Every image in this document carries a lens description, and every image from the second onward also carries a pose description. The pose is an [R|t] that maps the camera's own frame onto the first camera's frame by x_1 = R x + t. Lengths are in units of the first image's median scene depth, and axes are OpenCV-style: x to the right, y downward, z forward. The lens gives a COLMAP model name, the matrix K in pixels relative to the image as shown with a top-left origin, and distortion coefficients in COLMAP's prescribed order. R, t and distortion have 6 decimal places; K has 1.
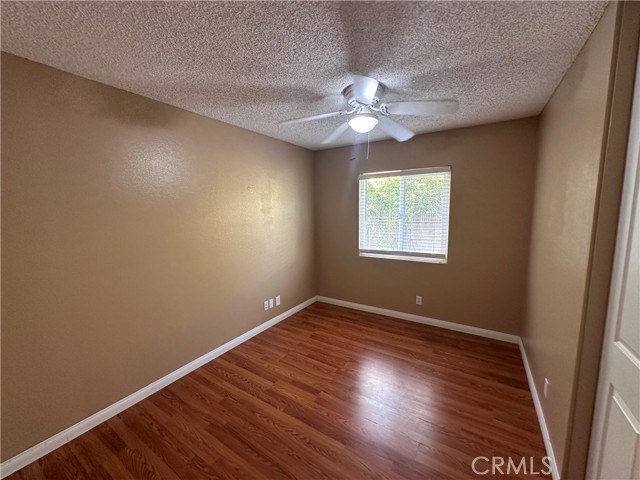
lens RADIAL K [[255.7, 0, 323.2], [0, 255.7, 241.0], [0, 0, 1]] dist [-0.003577, 0.000809]
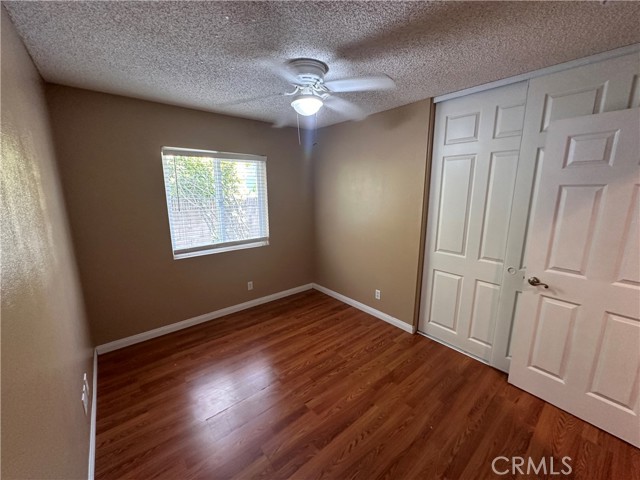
lens RADIAL K [[255.7, 0, 318.0], [0, 255.7, 239.1], [0, 0, 1]] dist [-0.003577, 0.000809]
pose [[0.304284, -0.168572, 0.937547, -0.501663], [0.115742, 0.983468, 0.139264, -0.065787], [-0.945524, 0.066137, 0.318764, 0.437730]]
